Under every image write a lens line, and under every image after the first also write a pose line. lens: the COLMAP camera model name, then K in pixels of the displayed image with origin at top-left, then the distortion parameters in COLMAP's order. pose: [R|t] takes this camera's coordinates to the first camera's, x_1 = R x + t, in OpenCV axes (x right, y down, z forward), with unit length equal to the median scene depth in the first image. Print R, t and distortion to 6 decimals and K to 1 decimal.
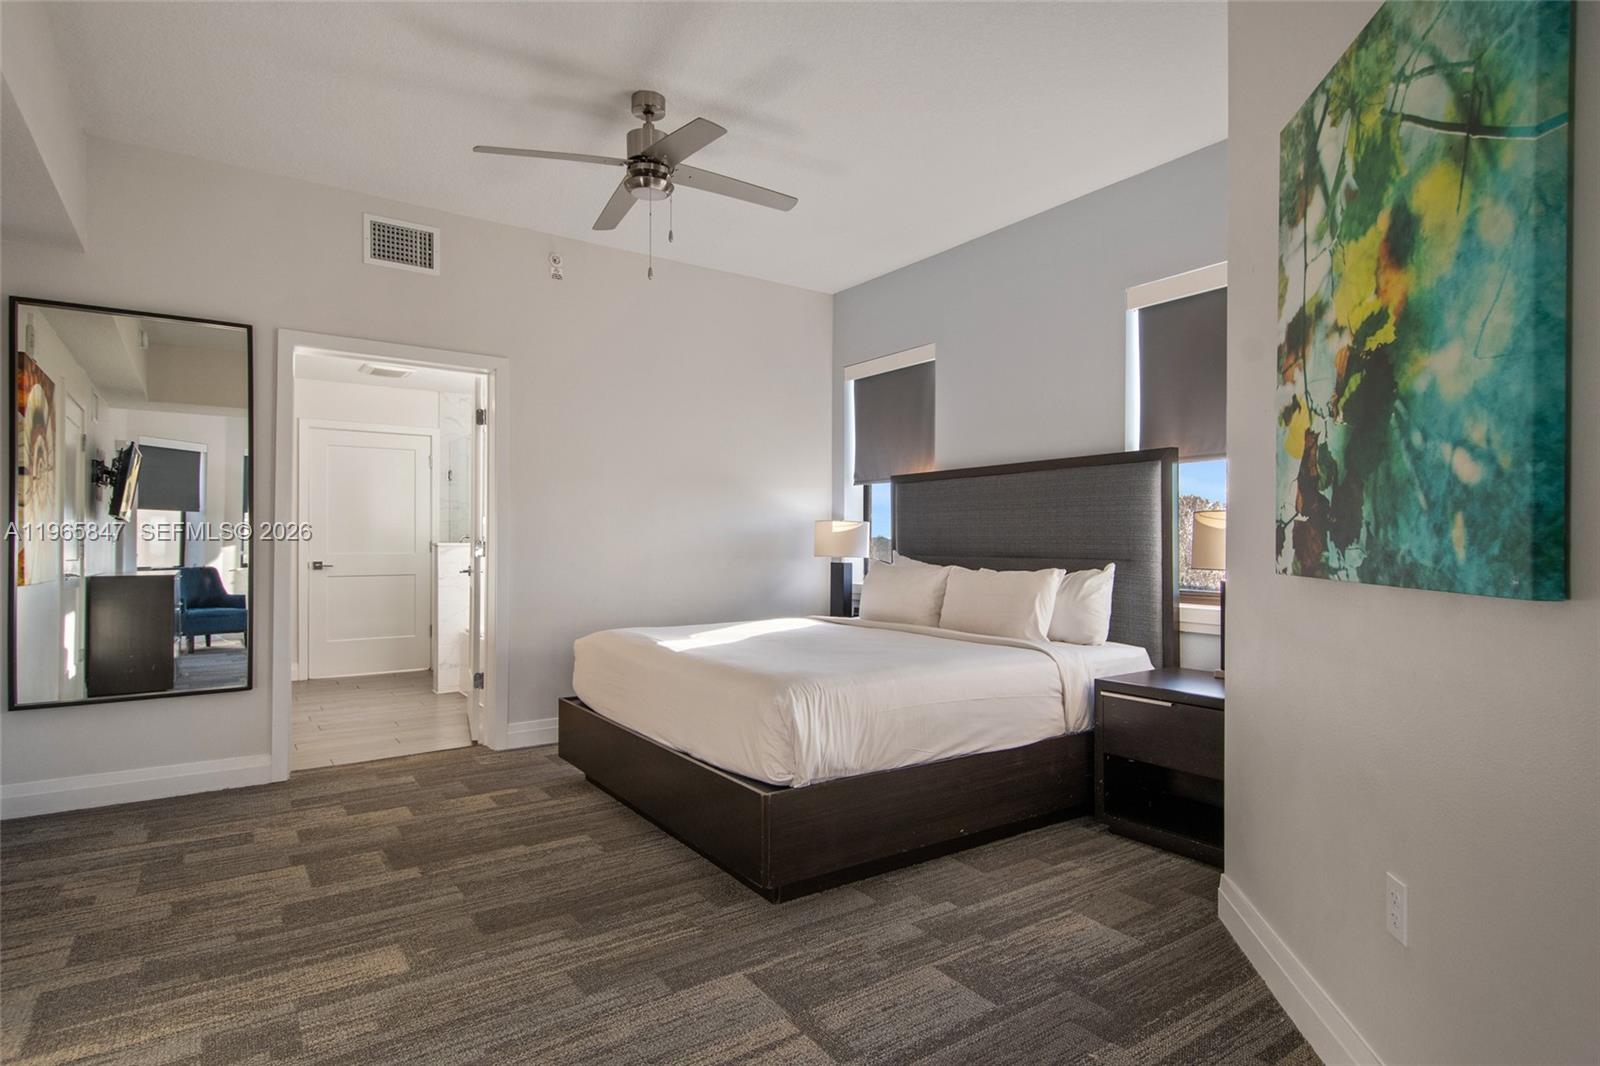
lens RADIAL K [[836.8, 0, 804.9], [0, 836.8, 544.0], [0, 0, 1]] dist [0.003660, 0.000912]
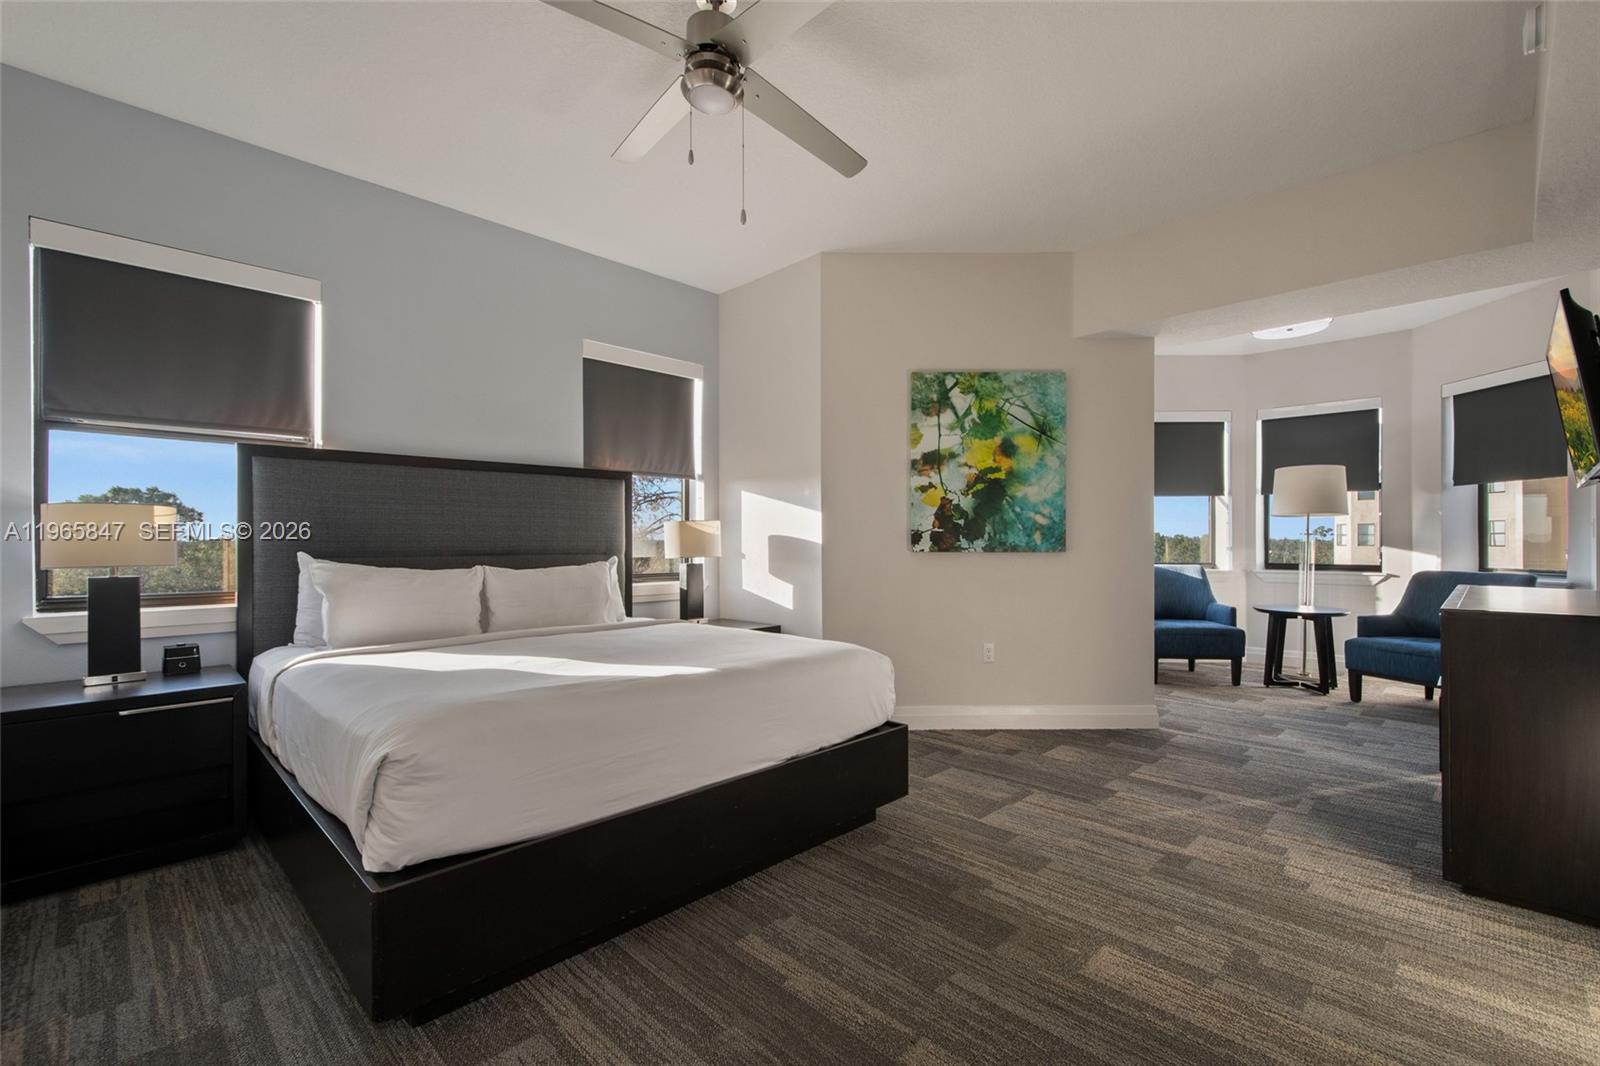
lens RADIAL K [[698.1, 0, 804.0], [0, 698.1, 542.6], [0, 0, 1]] dist [0.010321, -0.000002]
pose [[-0.173842, -0.009613, 0.984727, -1.400768], [0.003664, 0.999939, 0.010408, -0.014328], [-0.984767, 0.005417, -0.173796, 1.677036]]
